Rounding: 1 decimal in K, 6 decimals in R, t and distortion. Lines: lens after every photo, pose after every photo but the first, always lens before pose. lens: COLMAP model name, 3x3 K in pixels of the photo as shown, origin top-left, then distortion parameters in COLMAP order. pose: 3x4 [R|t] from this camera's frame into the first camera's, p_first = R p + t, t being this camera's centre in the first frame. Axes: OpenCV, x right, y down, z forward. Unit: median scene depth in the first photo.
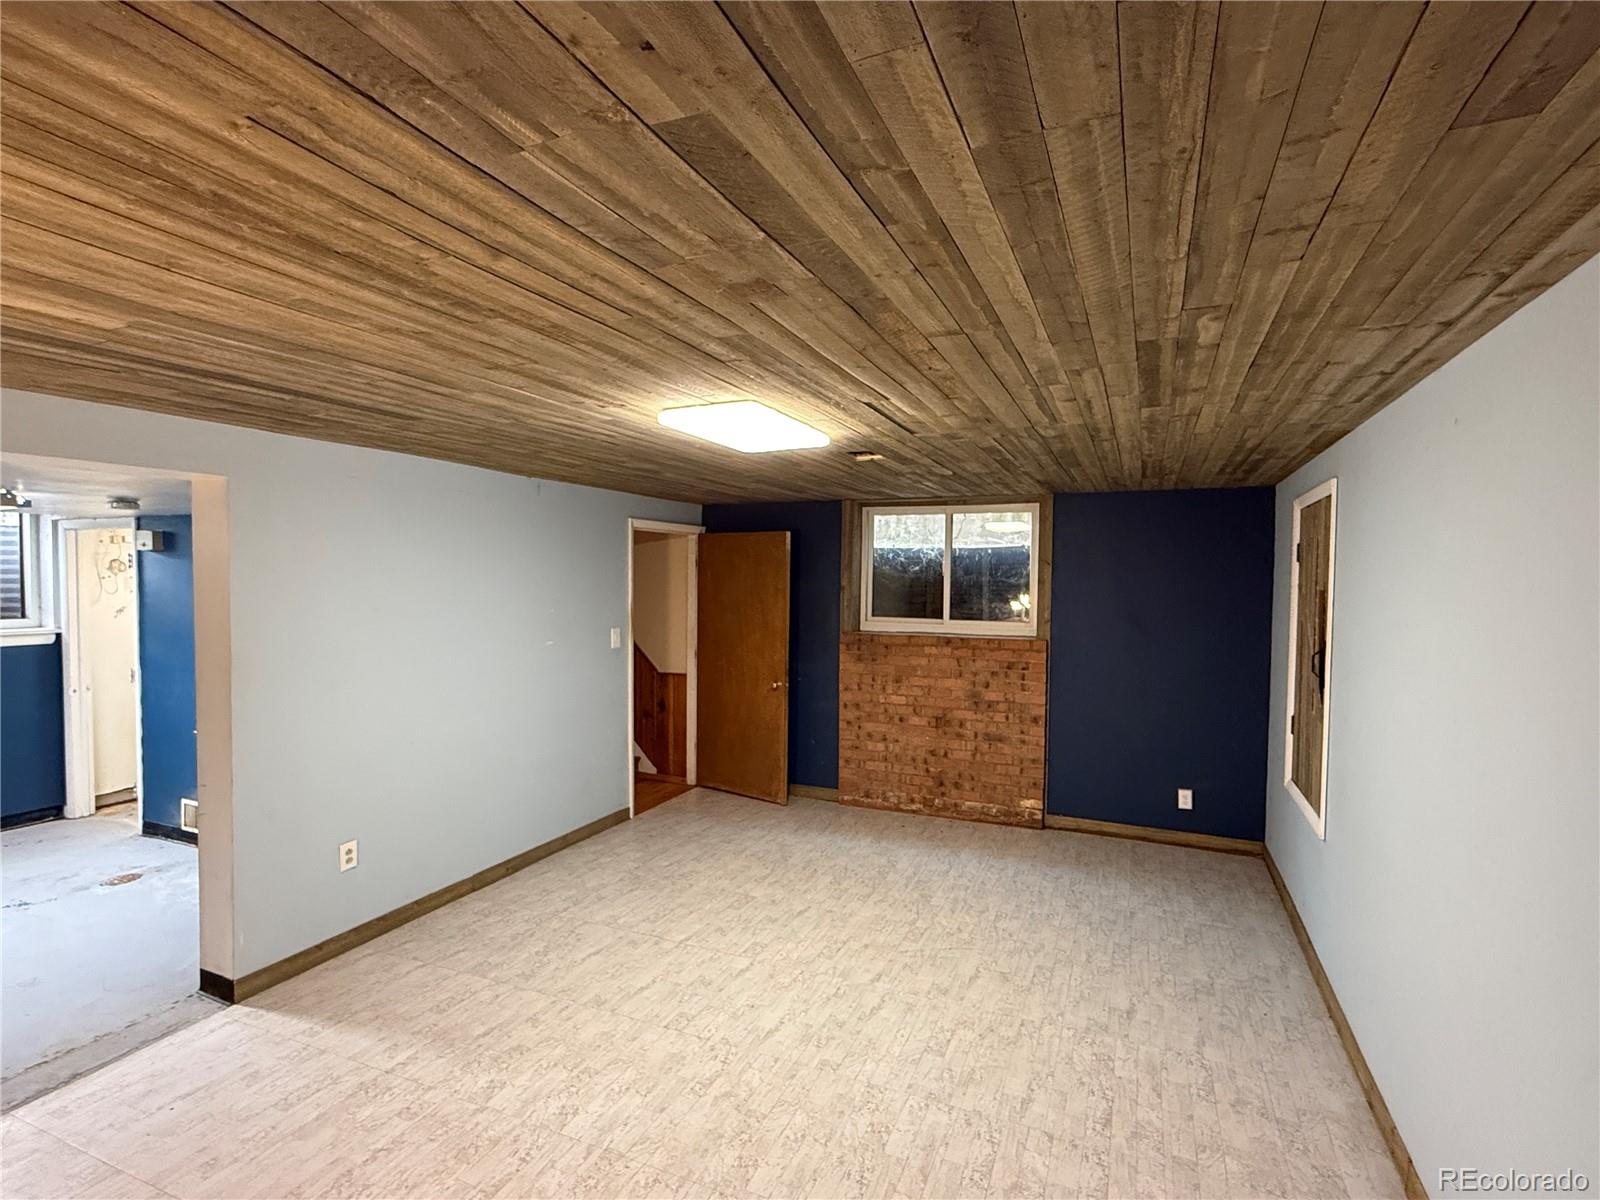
lens RADIAL K [[790.7, 0, 799.7], [0, 790.7, 602.0], [0, 0, 1]] dist [-0.002362, -0.000006]
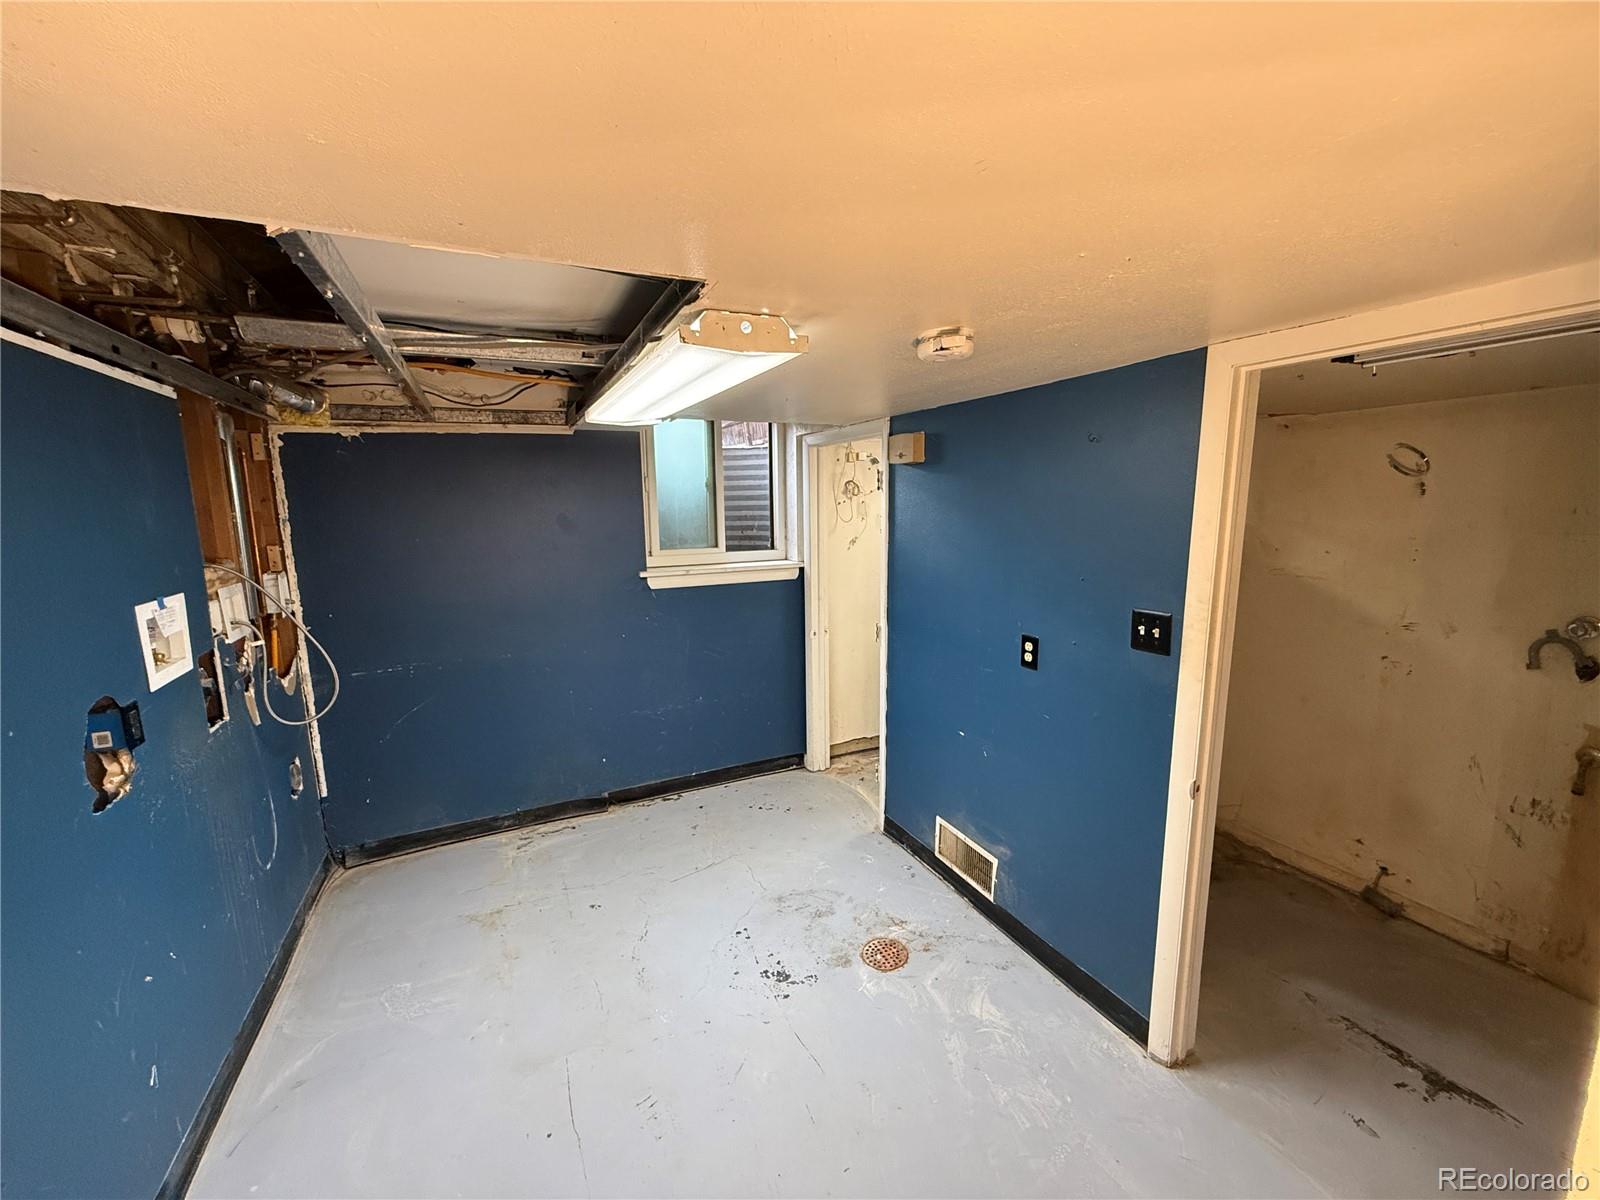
lens RADIAL K [[637.6, 0, 800.5], [0, 637.6, 599.5], [0, 0, 1]] dist [-0.002215, -0.000621]
pose [[0.755109, 0.089423, -0.649472, -0.473671], [-0.004958, 0.991405, 0.130737, -0.018002], [0.655581, -0.095501, 0.749062, 0.461426]]
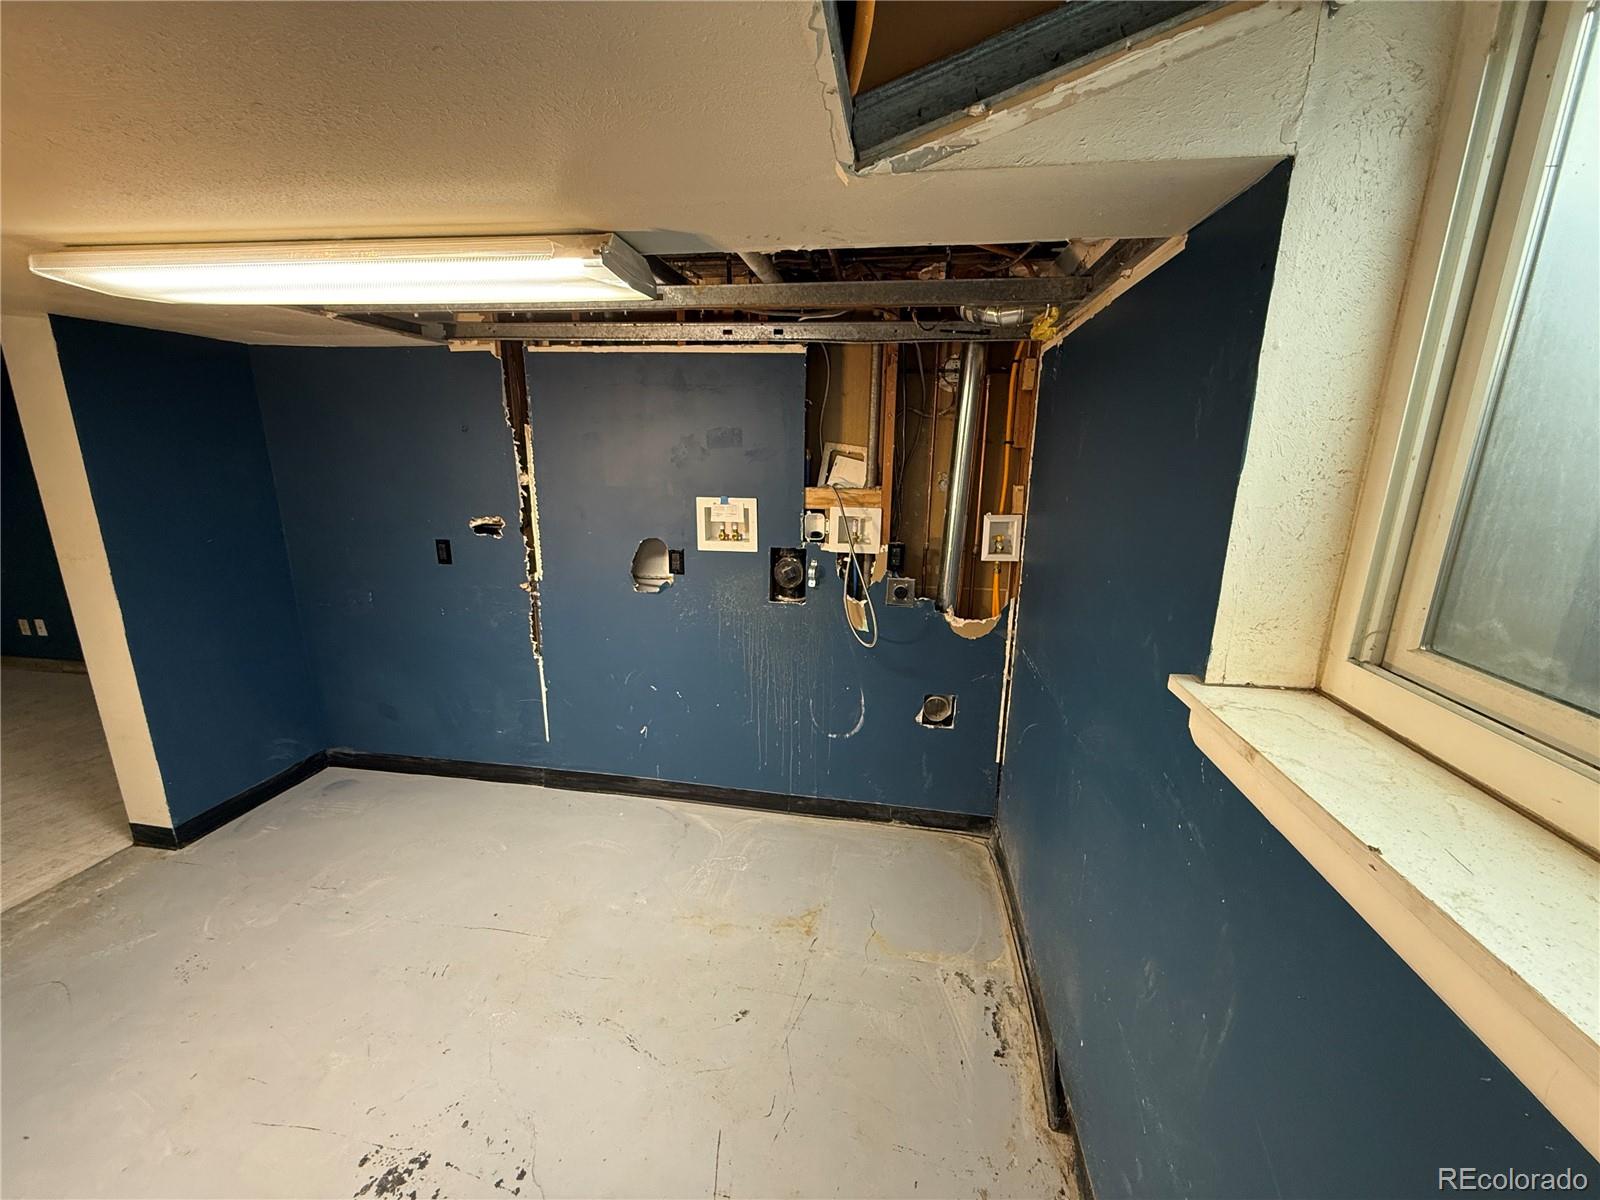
lens RADIAL K [[637.6, 0, 806.0], [0, 637.6, 601.3], [0, 0, 1]] dist [-0.002215, -0.000621]
pose [[-0.967176, 0.037907, -0.251264, -0.848713], [-0.028963, 0.965921, 0.257210, -0.026207], [0.252451, 0.256045, -0.933118, 0.981332]]
